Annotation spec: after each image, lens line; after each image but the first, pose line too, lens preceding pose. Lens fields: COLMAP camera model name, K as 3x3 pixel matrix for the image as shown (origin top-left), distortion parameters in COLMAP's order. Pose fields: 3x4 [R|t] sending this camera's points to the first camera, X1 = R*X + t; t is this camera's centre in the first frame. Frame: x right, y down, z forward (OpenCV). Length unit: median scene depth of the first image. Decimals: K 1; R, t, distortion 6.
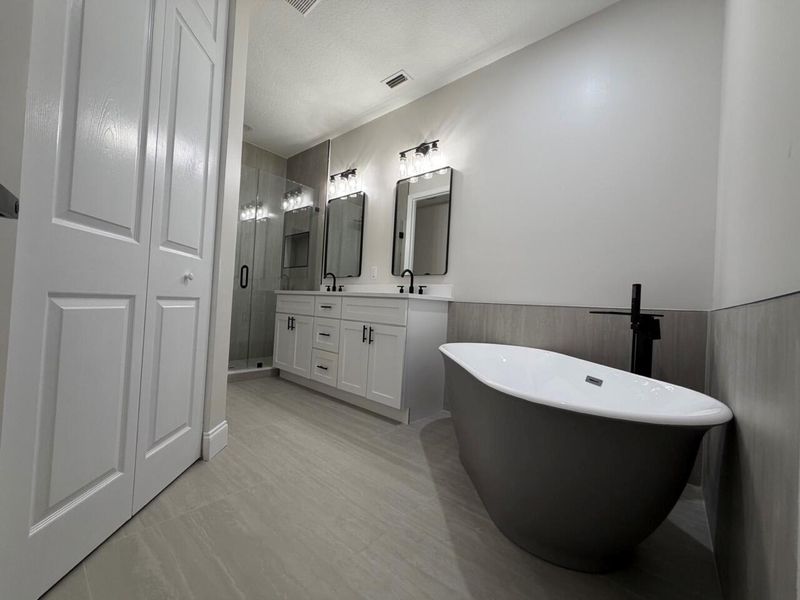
lens RADIAL K [[317.8, 0, 400.0], [0, 317.8, 300.0], [0, 0, 1]] dist [-0.000233, 0.000113]
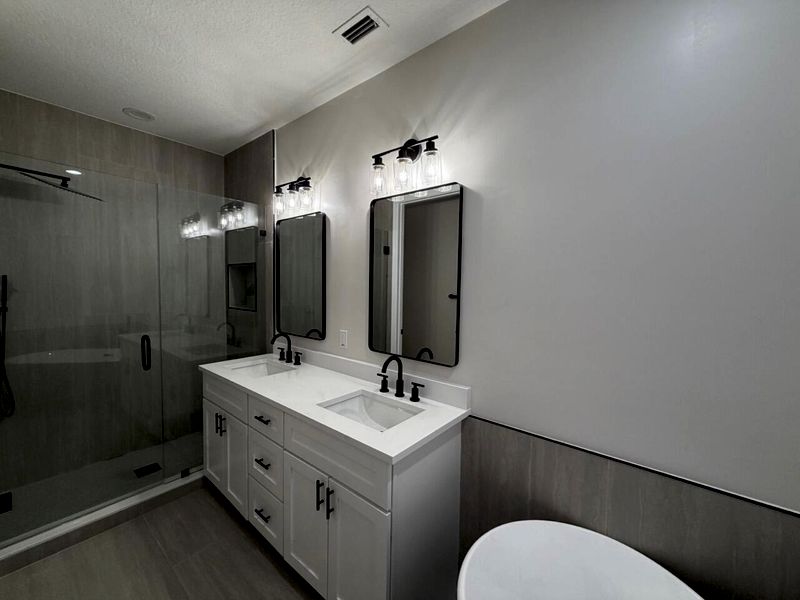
lens RADIAL K [[317.8, 0, 400.0], [0, 317.8, 300.0], [0, 0, 1]] dist [-0.000233, 0.000113]
pose [[0.999105, -0.037885, 0.018835, 0.028720], [0.036588, 0.997214, 0.065004, -0.220751], [-0.021245, -0.064257, 0.997707, 0.365495]]
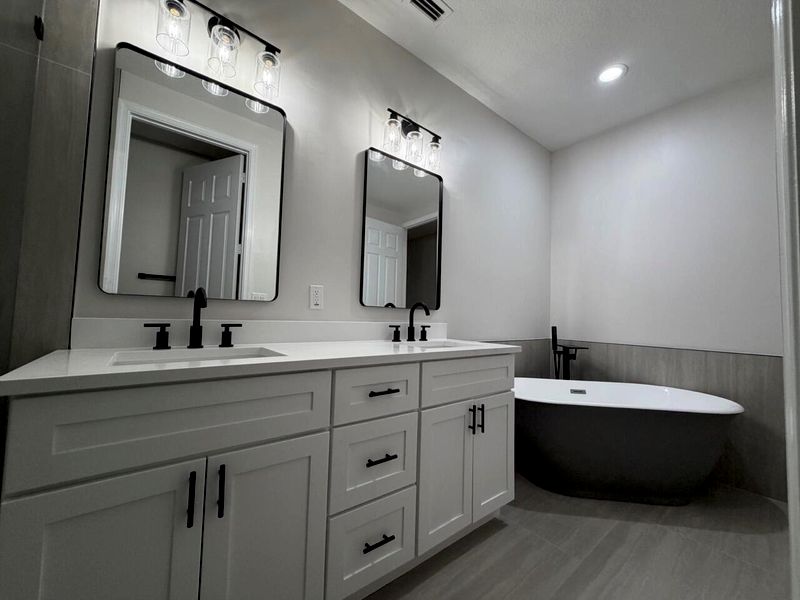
lens RADIAL K [[317.8, 0, 400.0], [0, 317.8, 300.0], [0, 0, 1]] dist [-0.000233, 0.000113]
pose [[0.193730, 0.003072, 0.981050, -0.587473], [-0.033951, 0.999417, 0.003575, -0.093081], [-0.980467, -0.034000, 0.193721, 0.830799]]
